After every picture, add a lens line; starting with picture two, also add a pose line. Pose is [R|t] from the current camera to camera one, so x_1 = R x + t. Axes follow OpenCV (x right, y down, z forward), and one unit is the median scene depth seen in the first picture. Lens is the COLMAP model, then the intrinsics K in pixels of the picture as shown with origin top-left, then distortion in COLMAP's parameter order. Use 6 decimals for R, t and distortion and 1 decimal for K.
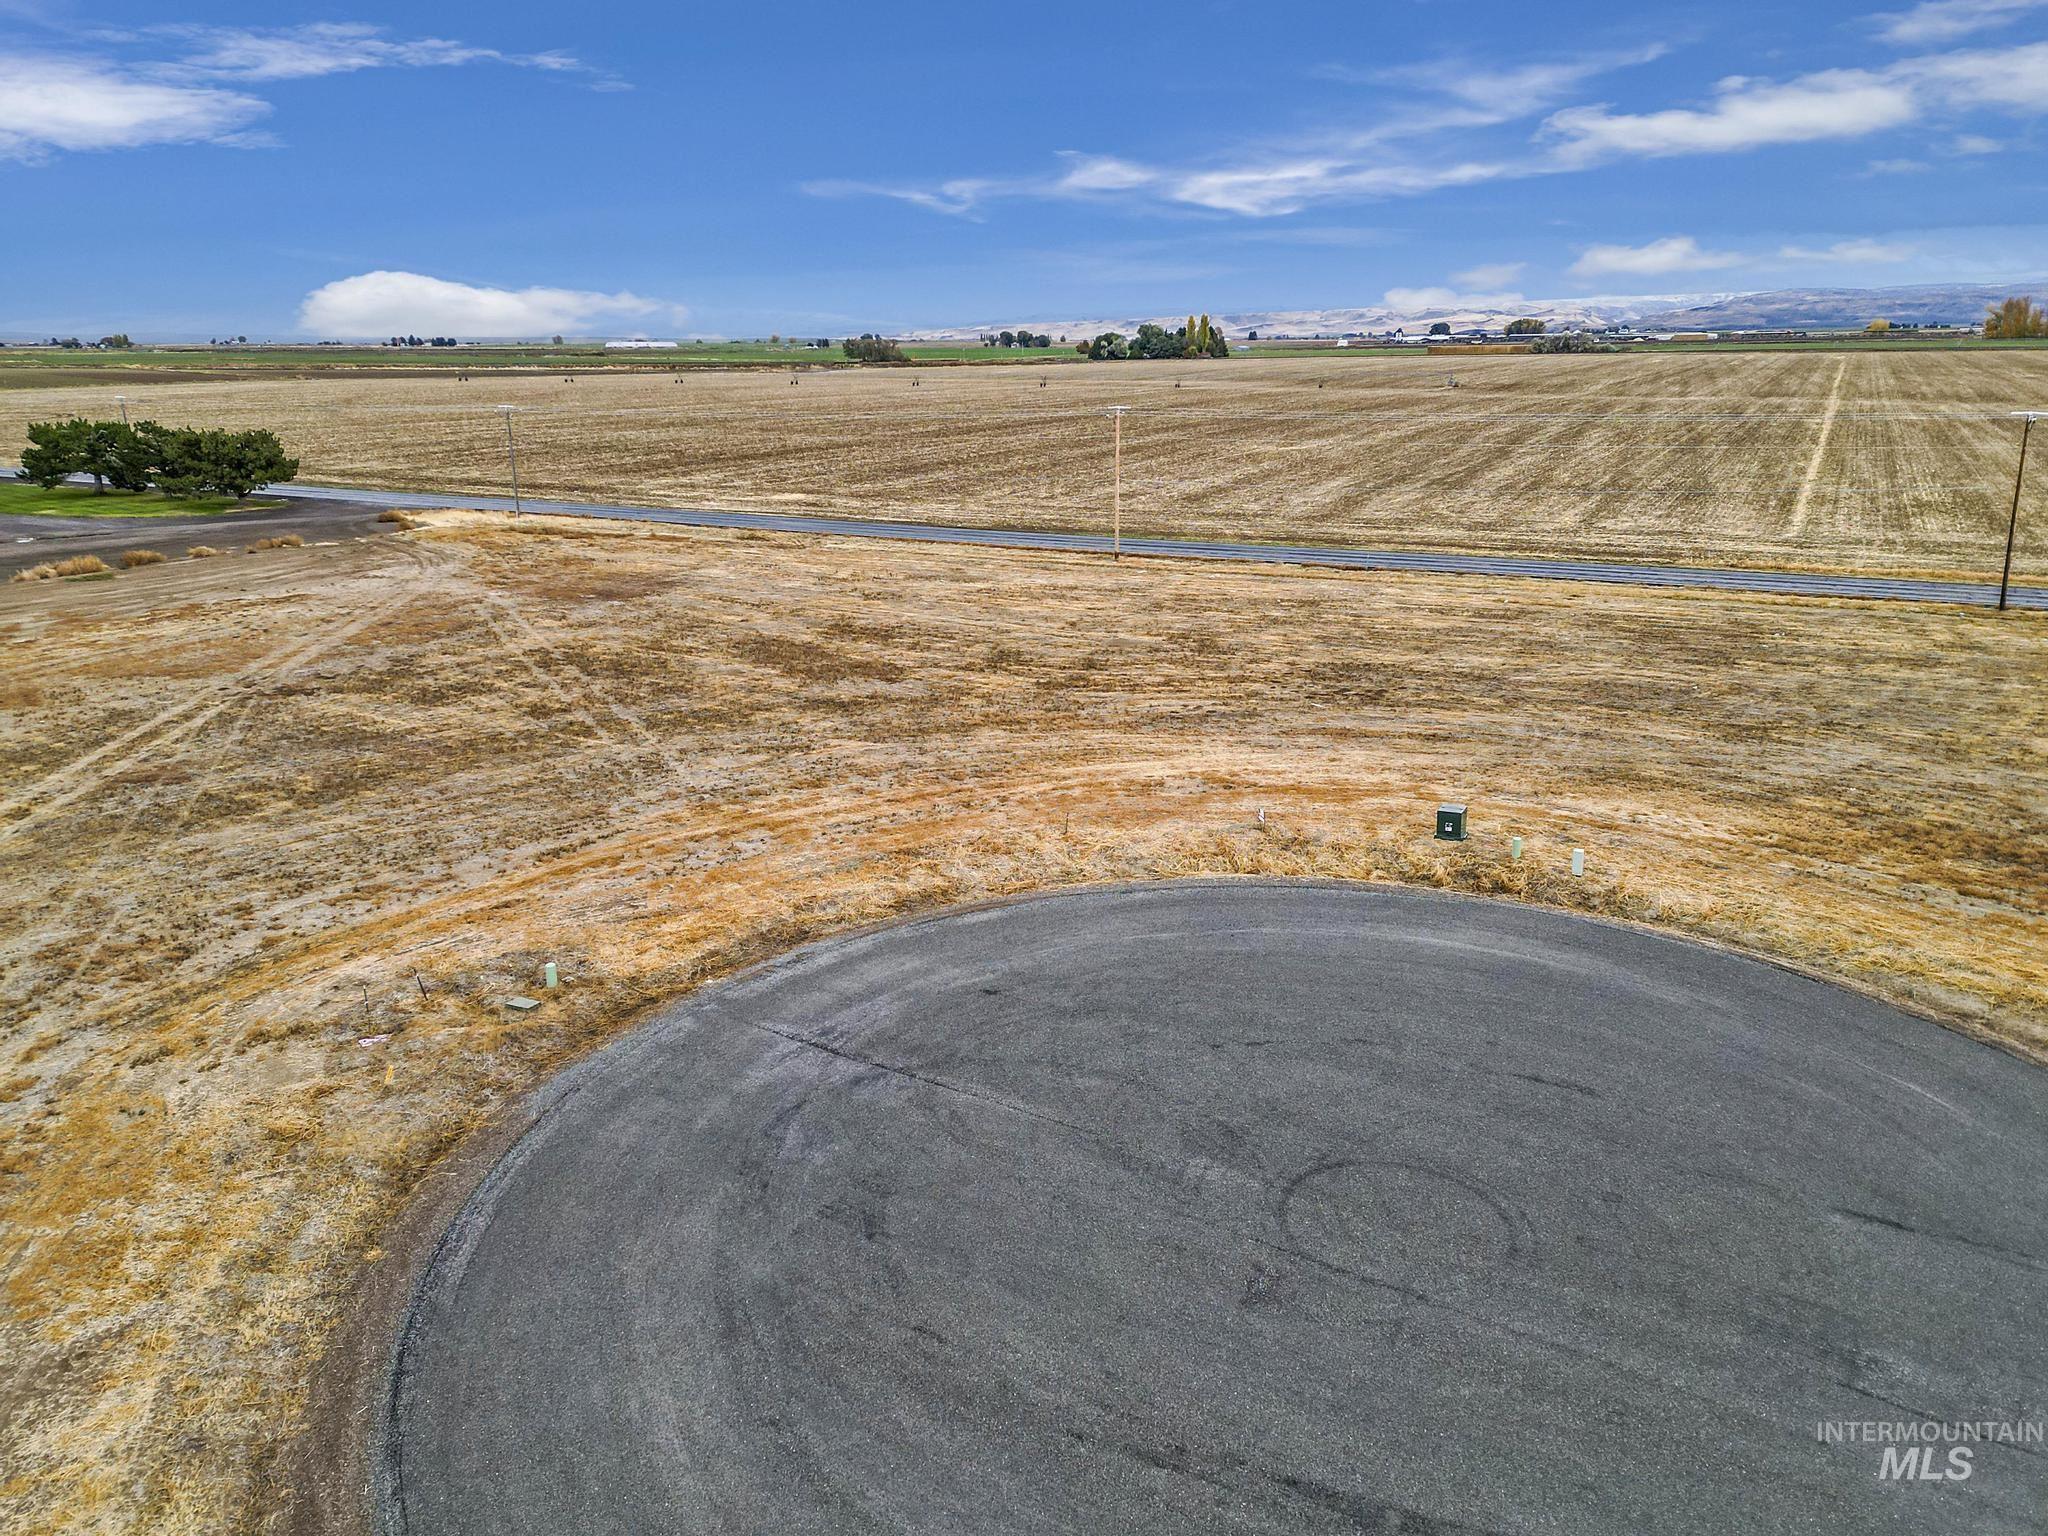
lens RADIAL K [[1493.8, 0, 1026.5], [0, 1493.8, 769.1], [0, 0, 1]] dist [0.108396, -0.119934]
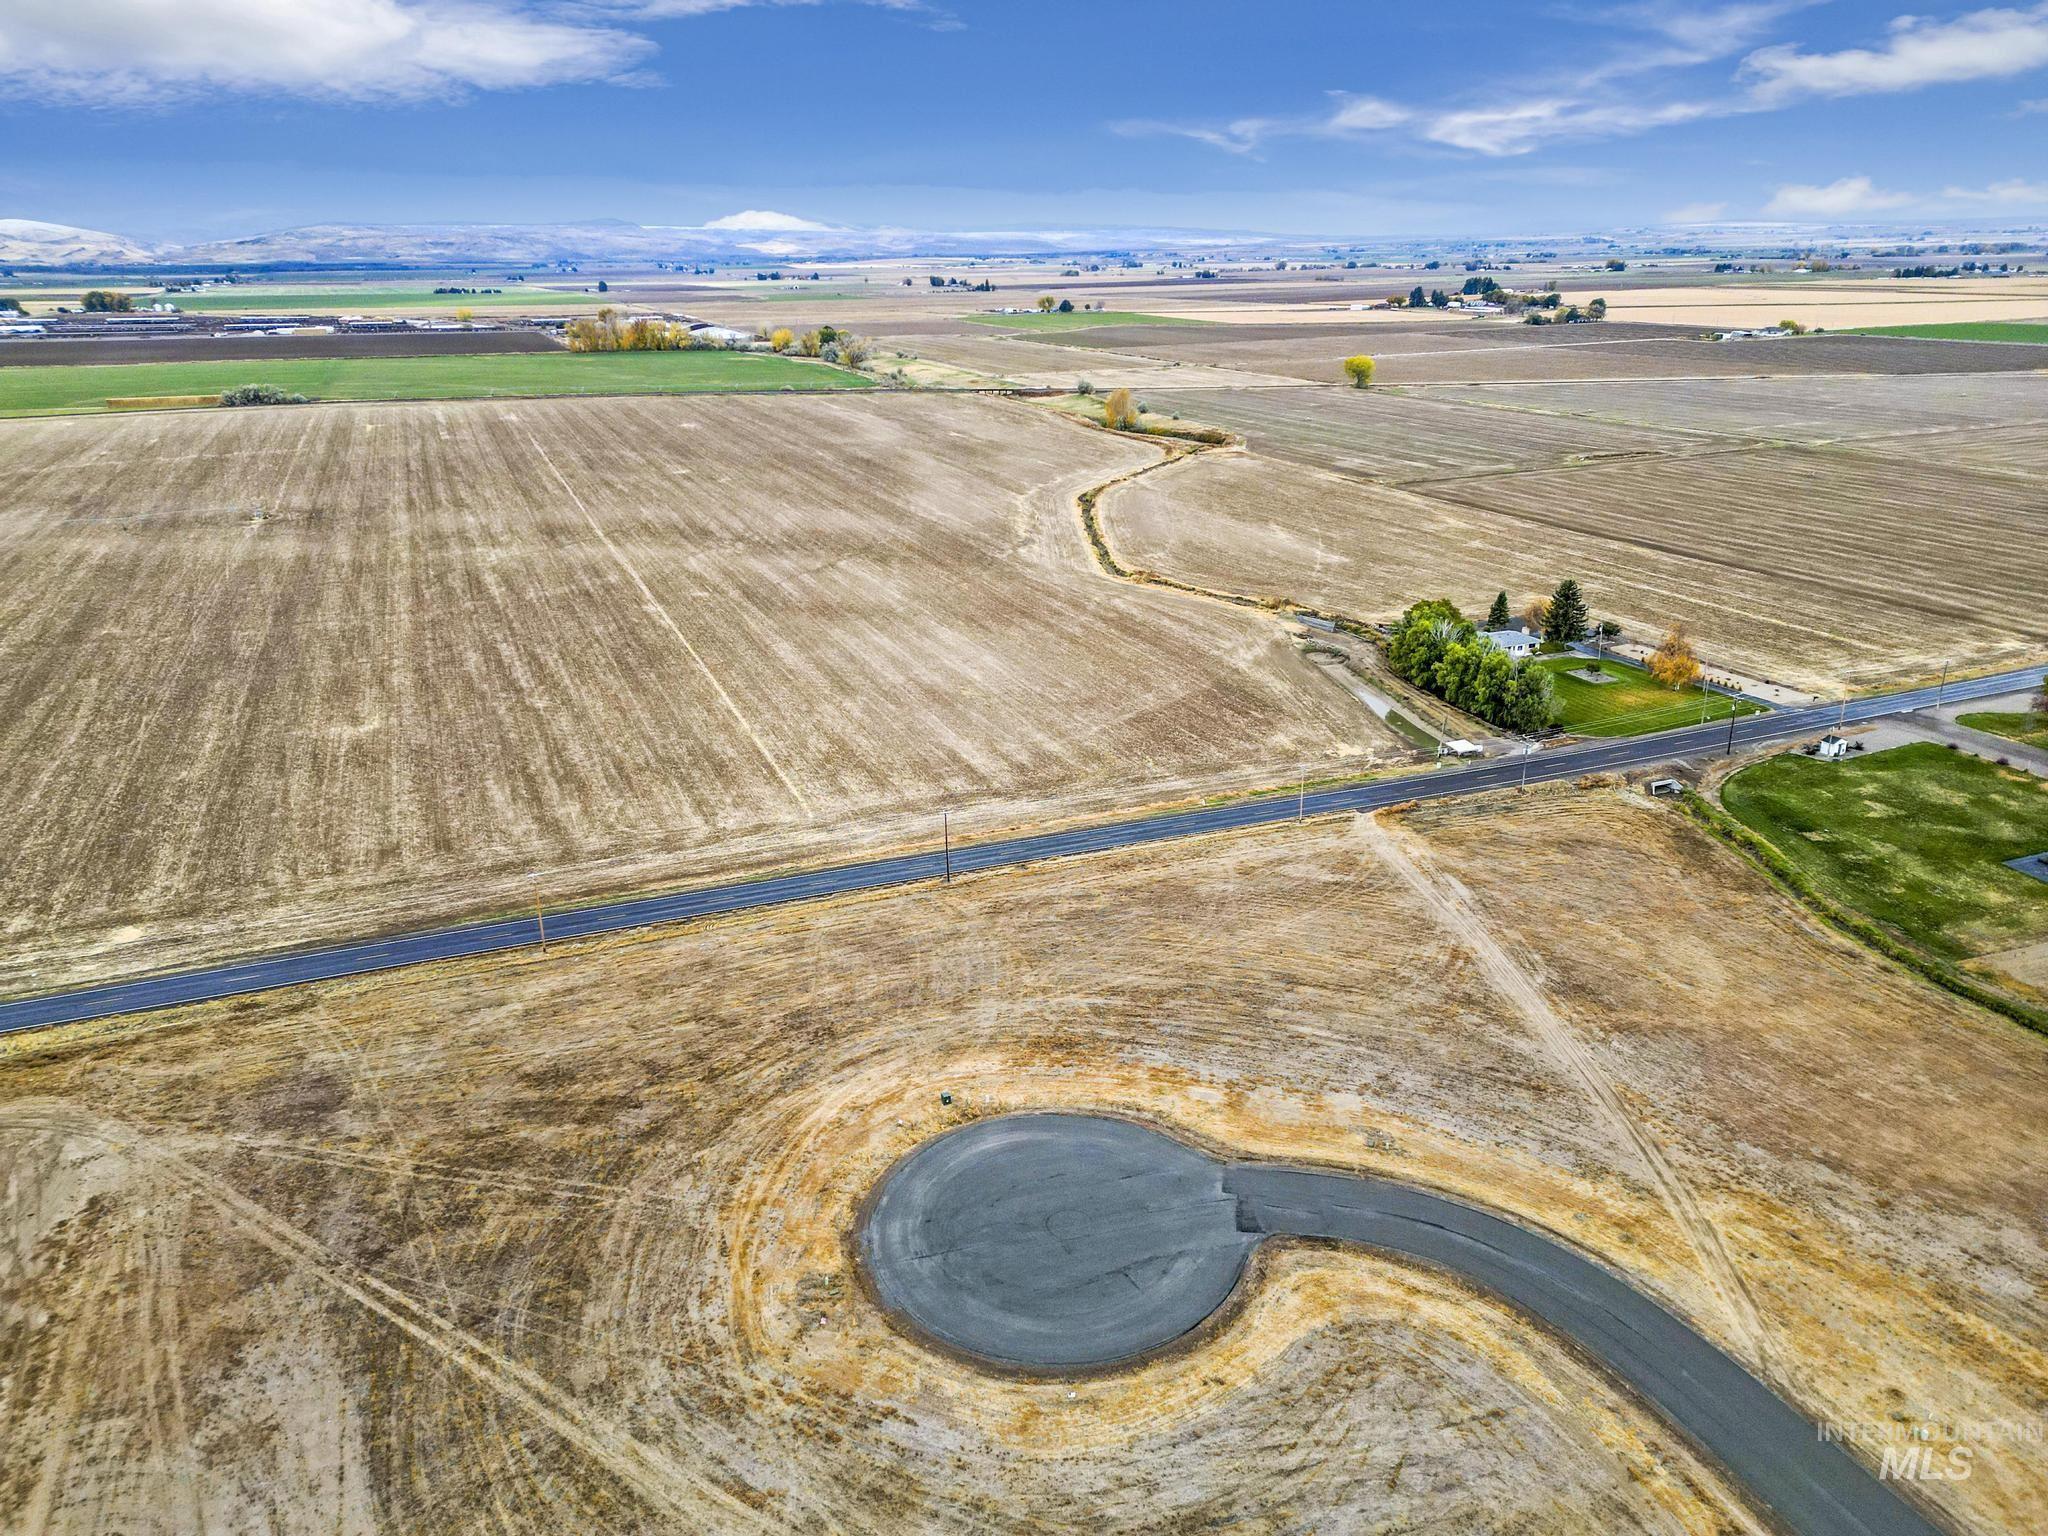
lens RADIAL K [[1413.3, 0, 1023.9], [0, 1413.3, 776.4], [0, 0, 1]] dist [0.097160, -0.099208]
pose [[0.642918, -0.262005, 0.719730, -1.546188], [0.213870, 0.963707, 0.159775, -1.032569], [-0.735470, 0.051207, 0.675619, -1.151123]]
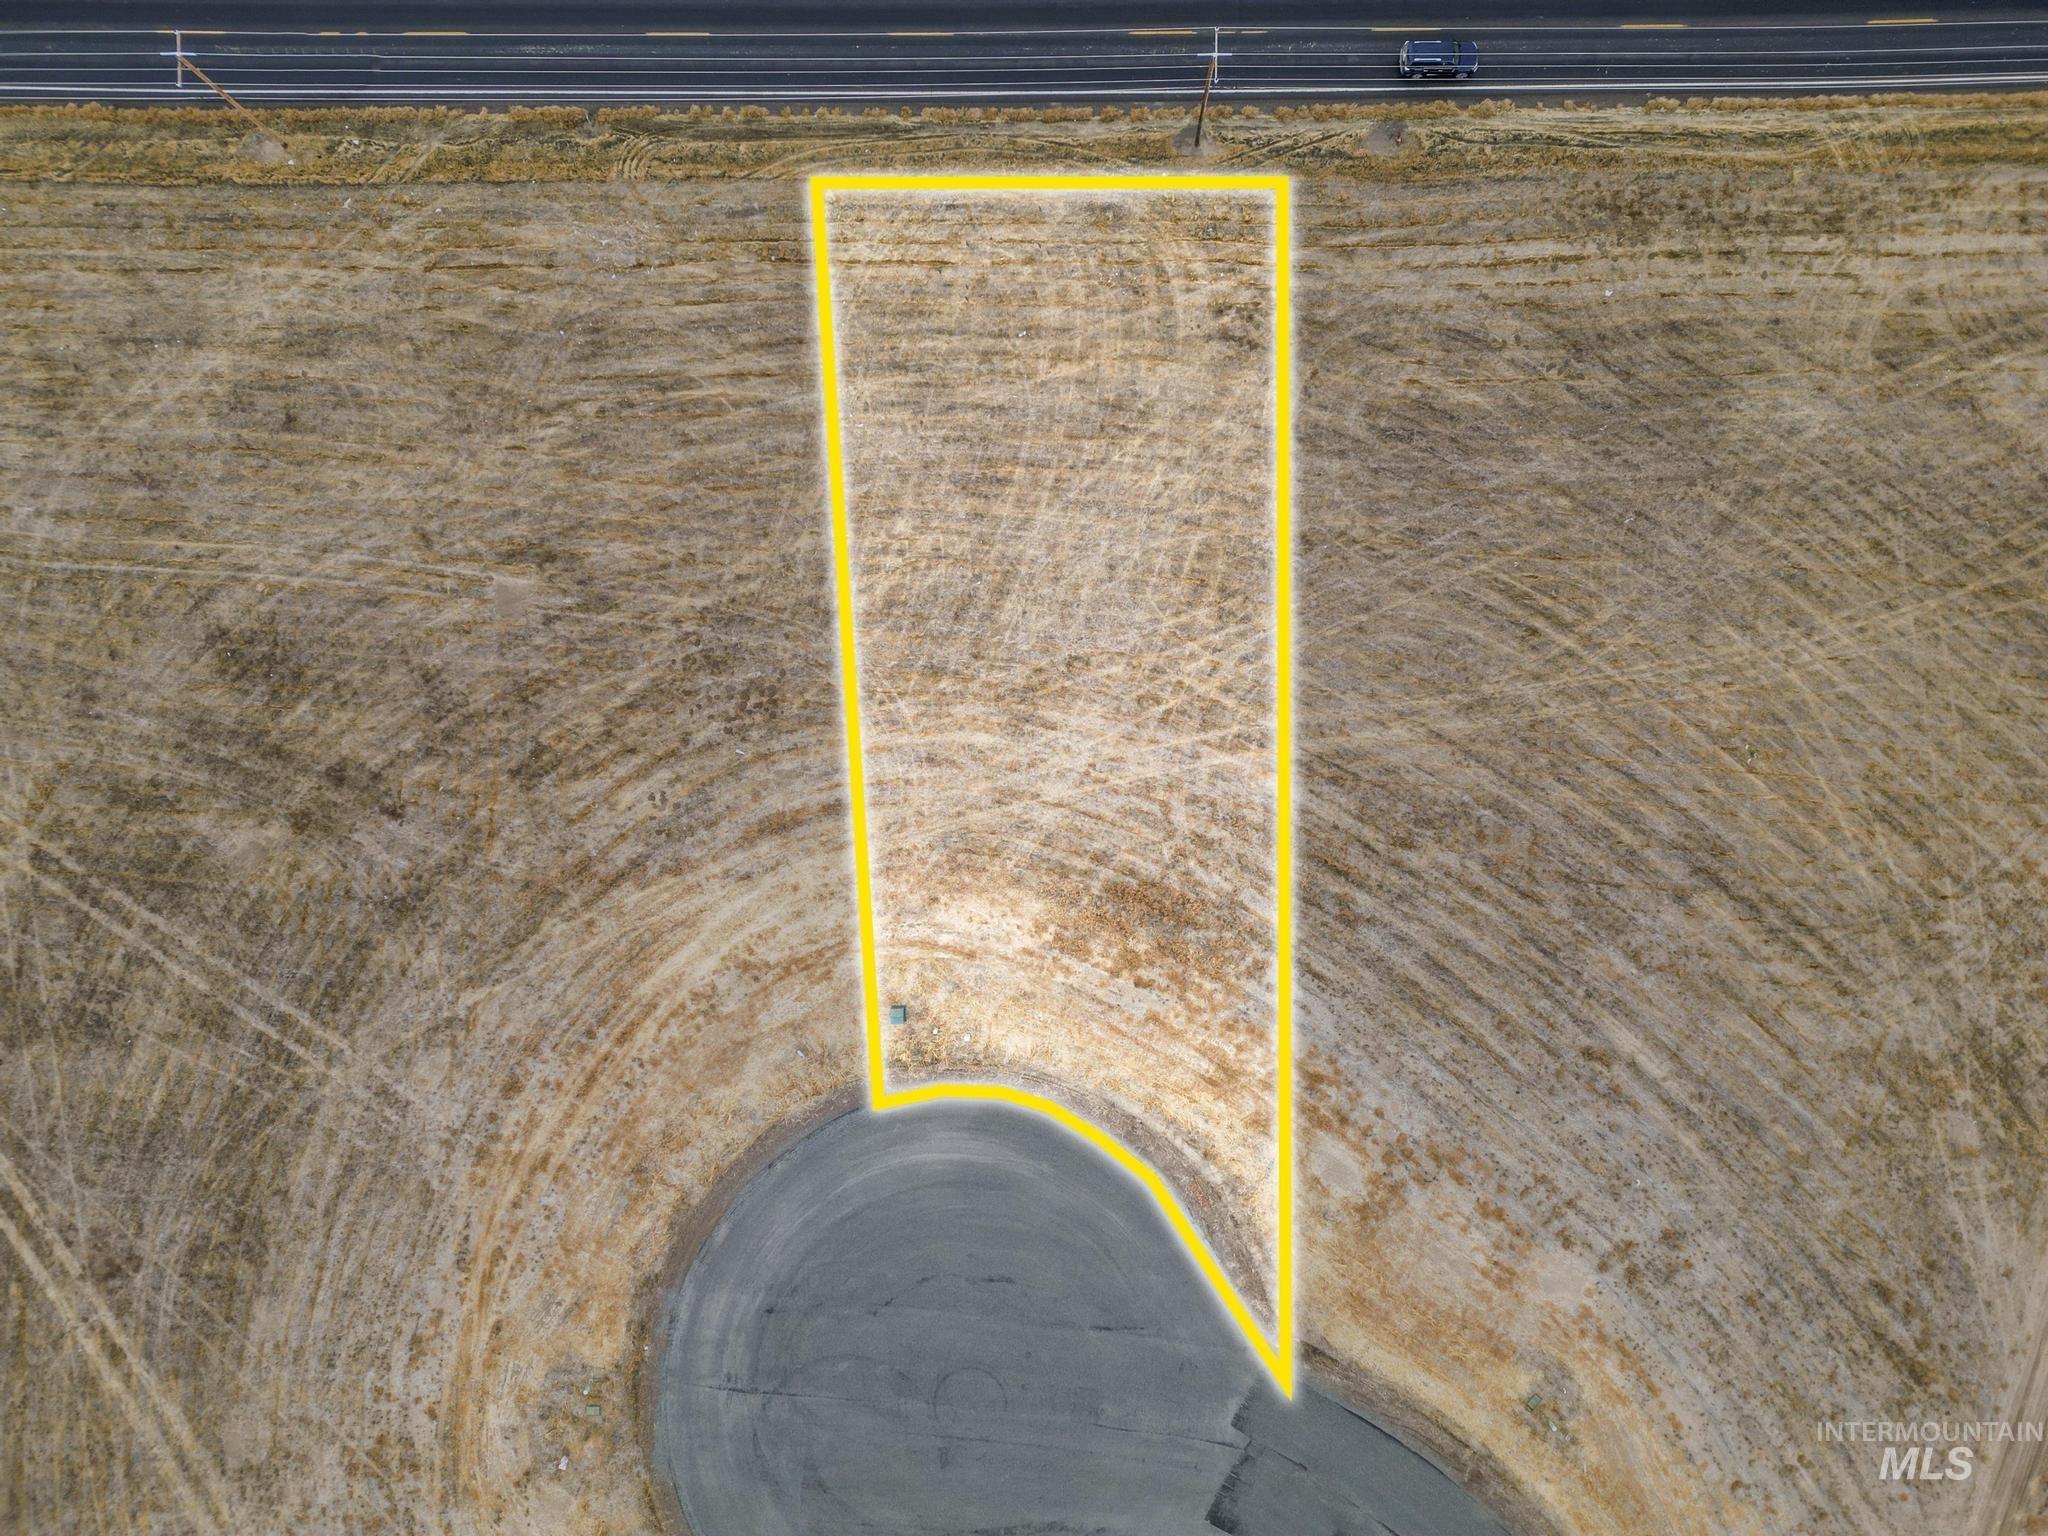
lens RADIAL K [[1416.1, 0, 1069.3], [0, 1416.1, 769.9], [0, 0, 1]] dist [0.082541, -0.072587]
pose [[0.879166, -0.476507, 0.003046, 0.577905], [0.139450, 0.263390, 0.954557, -1.583308], [-0.455655, -0.838789, 0.298012, 0.624187]]
